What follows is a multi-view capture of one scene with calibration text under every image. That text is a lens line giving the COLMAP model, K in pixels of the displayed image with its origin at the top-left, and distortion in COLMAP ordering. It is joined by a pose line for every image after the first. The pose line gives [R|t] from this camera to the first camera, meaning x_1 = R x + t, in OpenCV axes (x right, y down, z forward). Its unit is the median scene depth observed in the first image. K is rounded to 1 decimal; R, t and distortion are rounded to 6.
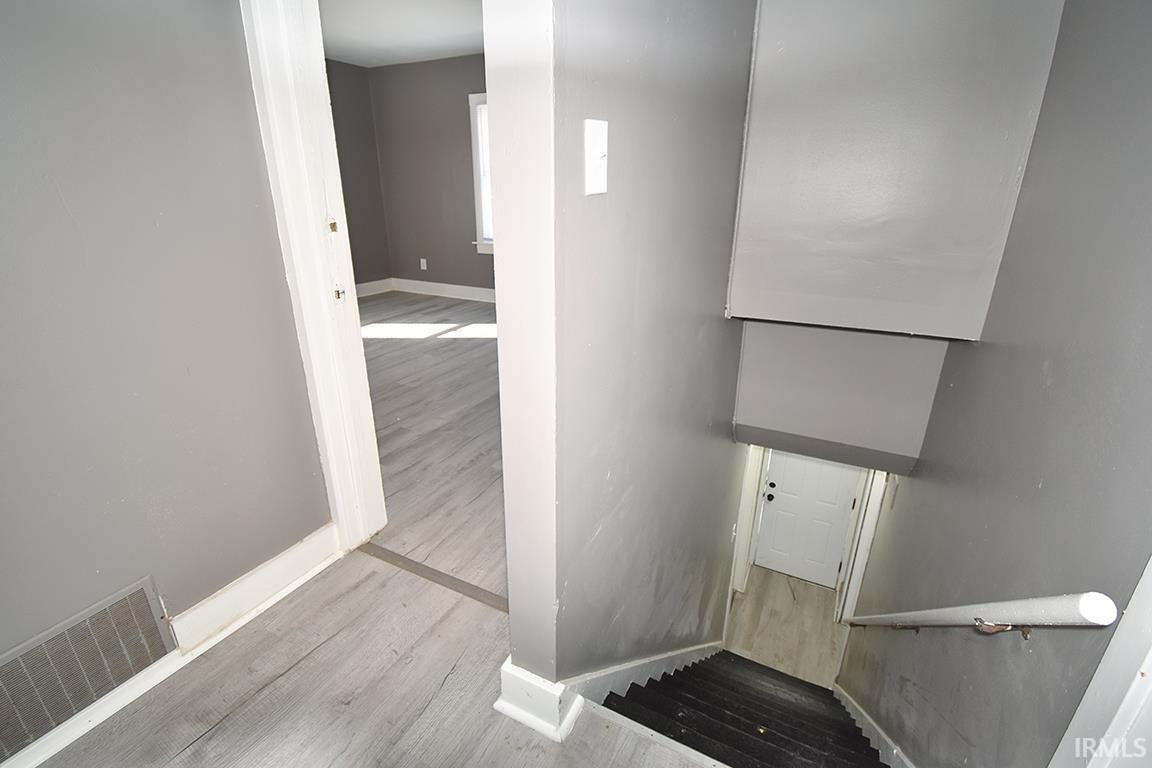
lens RADIAL K [[527.5, 0, 569.5], [0, 527.5, 383.3], [0, 0, 1]] dist [0.010284, -0.005336]
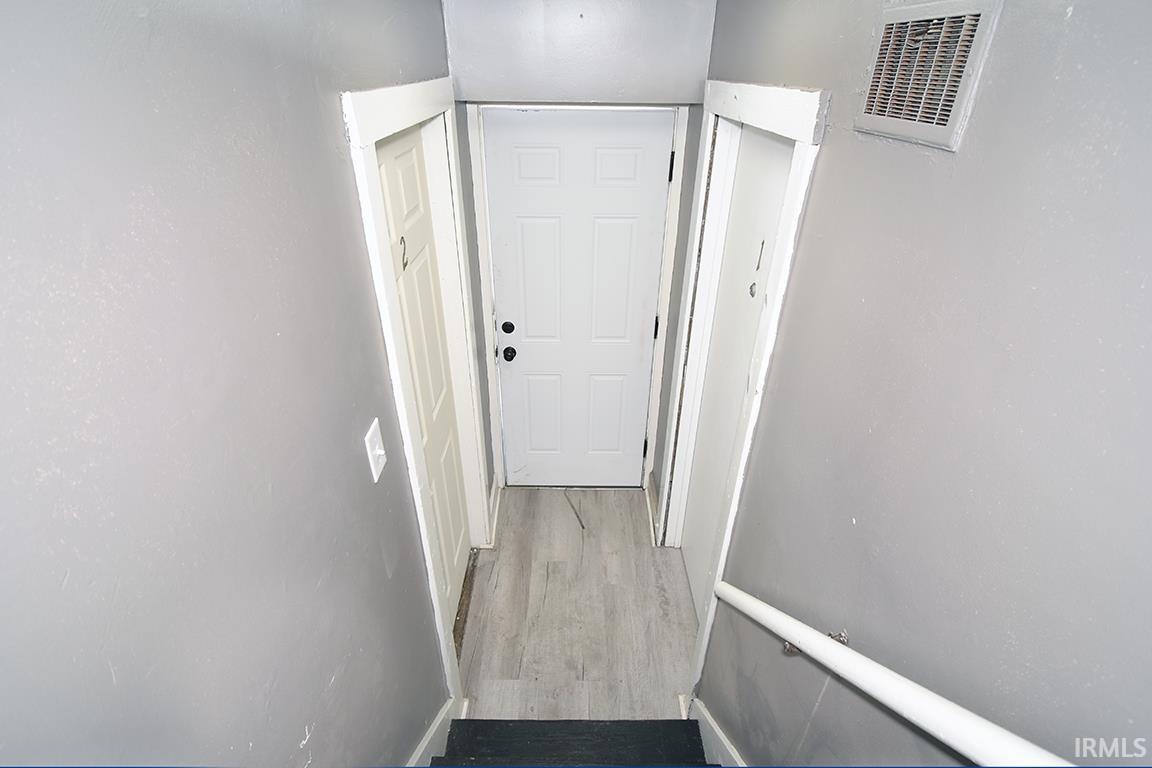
lens RADIAL K [[527.5, 0, 575.7], [0, 527.5, 383.5], [0, 0, 1]] dist [0.010284, -0.005336]
pose [[0.882145, -0.220395, 0.416229, 0.234225], [0.157080, 0.970830, 0.181149, 0.171600], [-0.444012, -0.094418, 0.891032, 0.554226]]
